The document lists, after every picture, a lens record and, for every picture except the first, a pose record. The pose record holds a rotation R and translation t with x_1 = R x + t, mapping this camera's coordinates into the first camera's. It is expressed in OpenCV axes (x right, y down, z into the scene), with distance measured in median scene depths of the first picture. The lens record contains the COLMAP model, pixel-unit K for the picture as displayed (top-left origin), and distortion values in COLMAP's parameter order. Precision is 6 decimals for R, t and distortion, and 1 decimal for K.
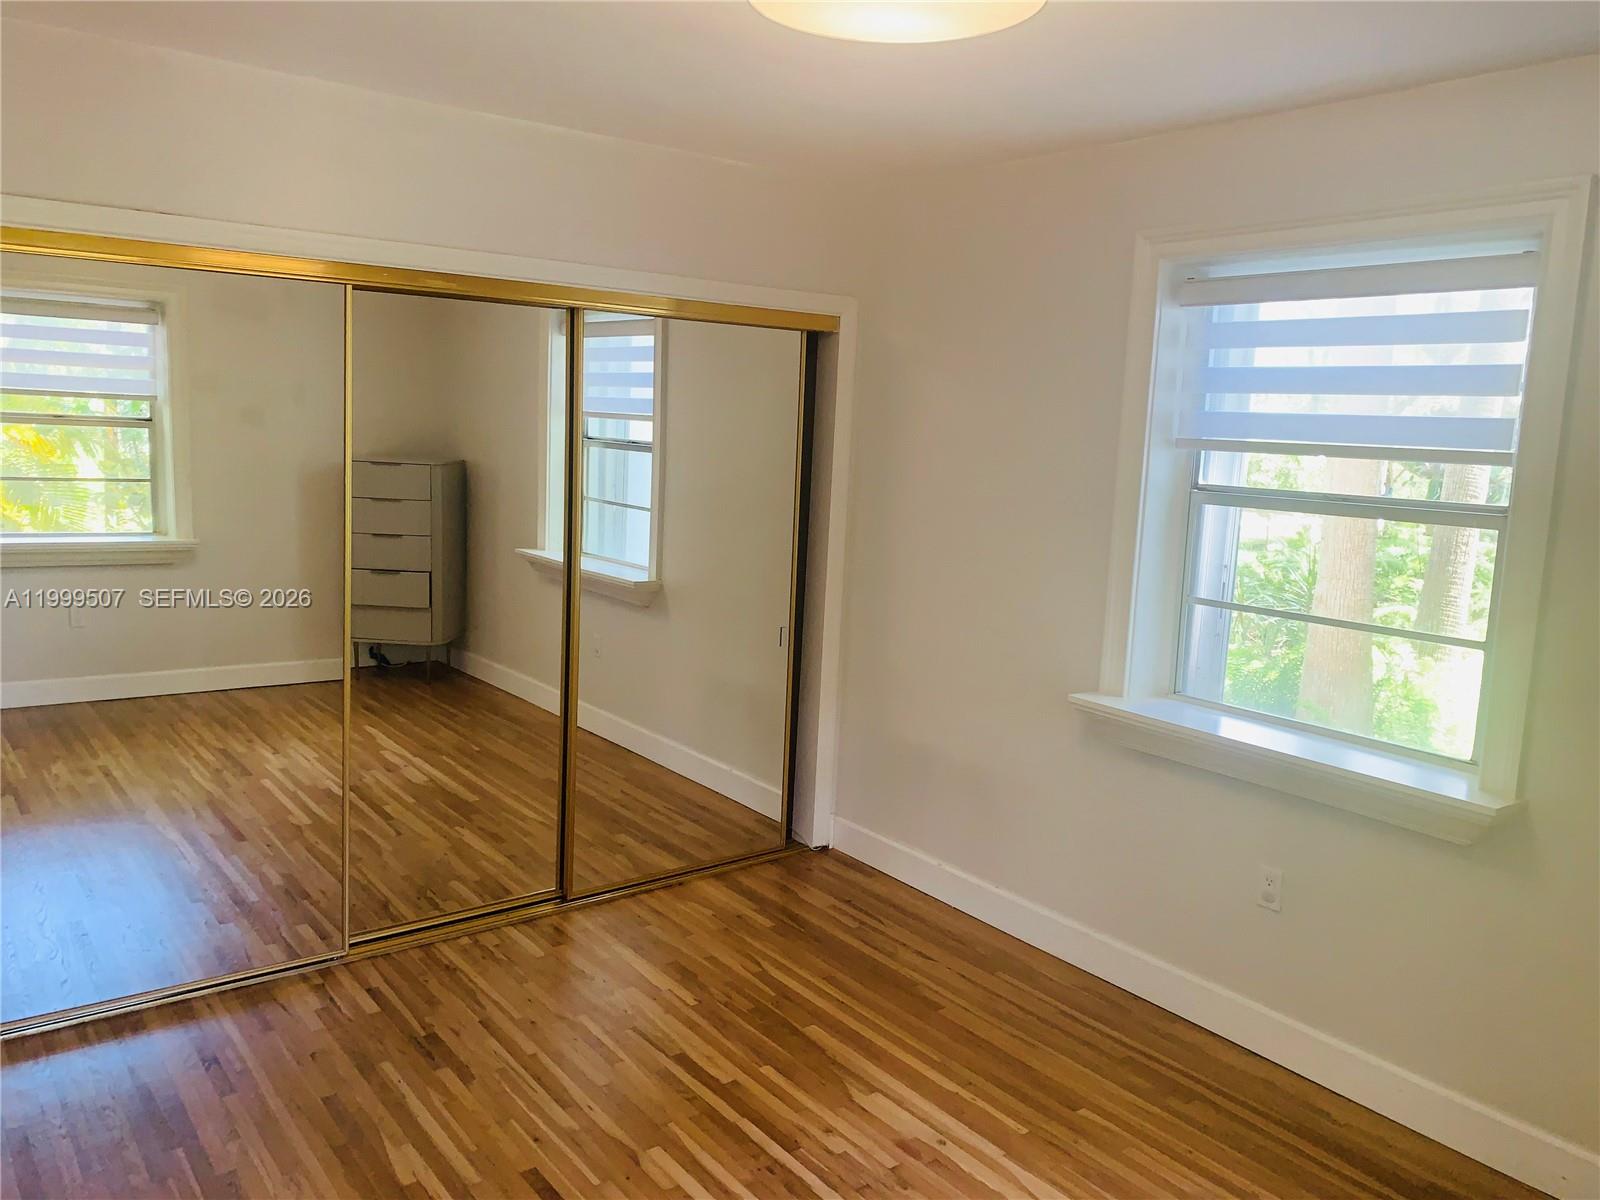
lens RADIAL K [[1225.4, 0, 809.4], [0, 1225.4, 595.2], [0, 0, 1]] dist [0.008999, 0.000961]
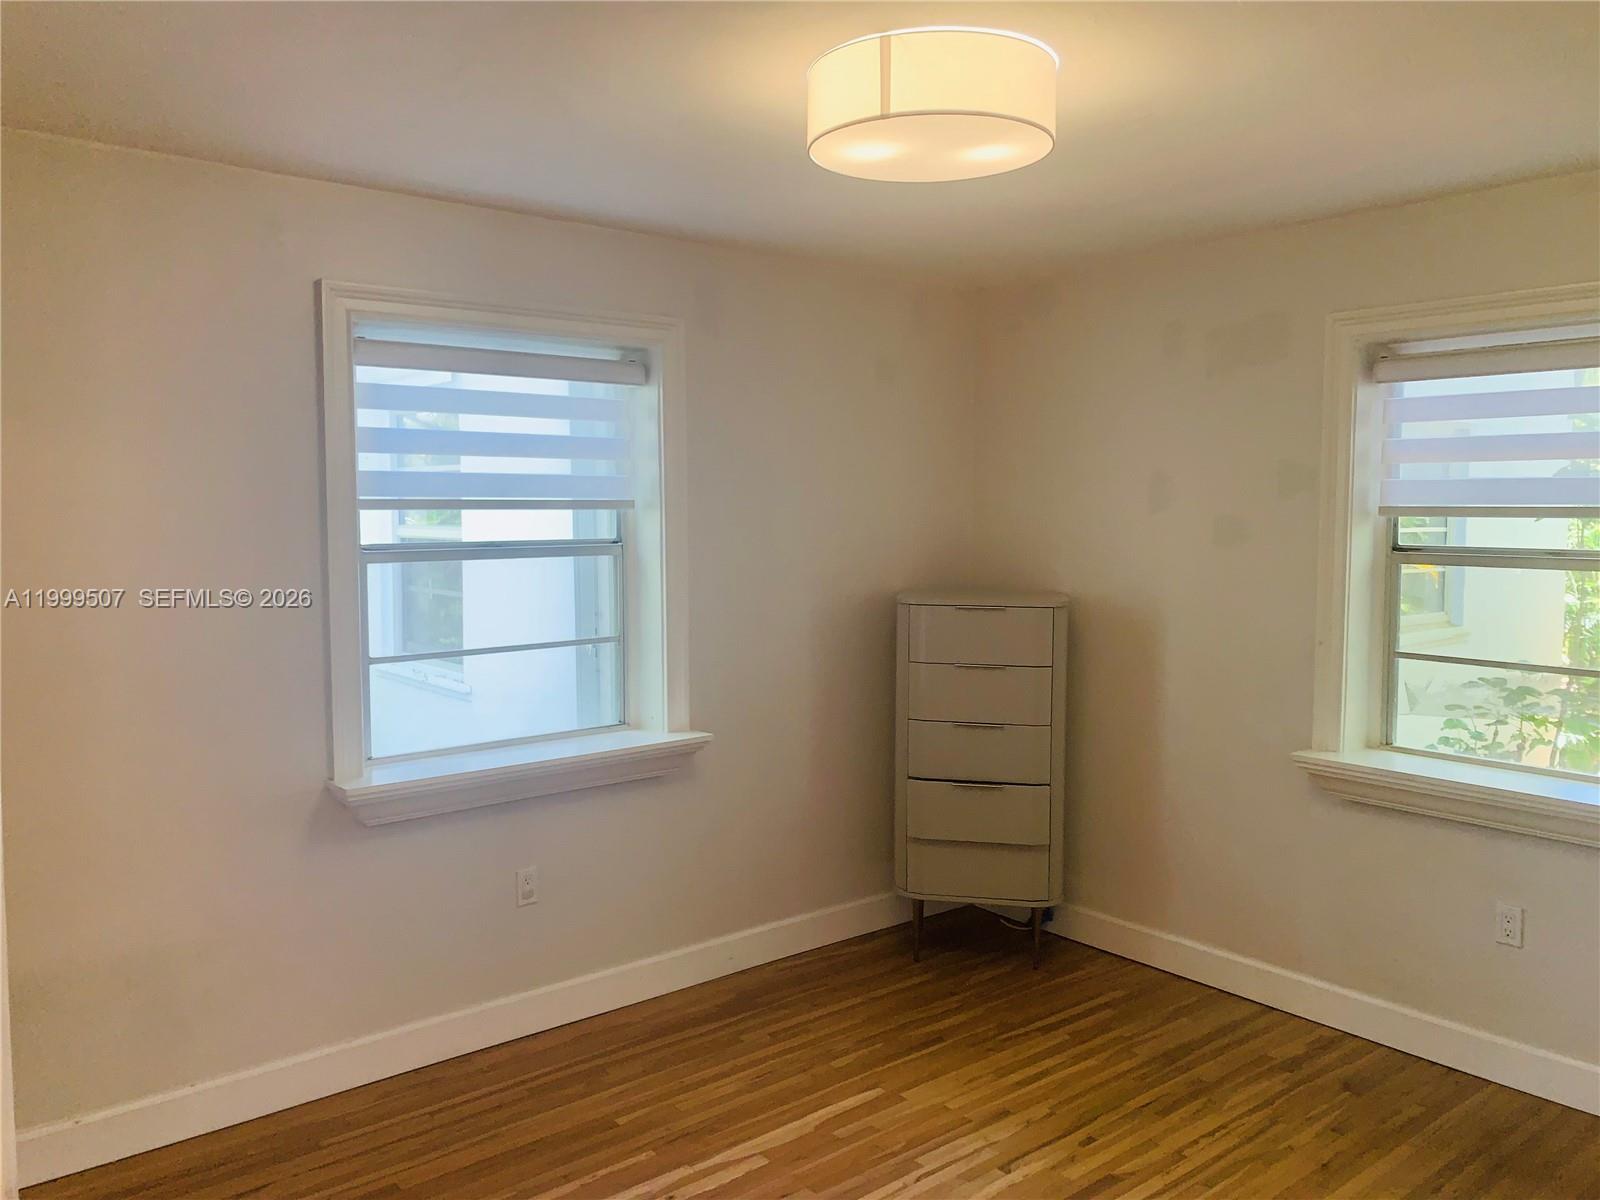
lens RADIAL K [[1225.4, 0, 809.4], [0, 1225.4, 595.2], [0, 0, 1]] dist [0.008999, 0.000961]
pose [[-0.047091, -0.122495, 0.991351, -0.781109], [0.129140, 0.983377, 0.127644, -0.148905], [-0.990508, 0.134034, -0.030489, 0.783364]]
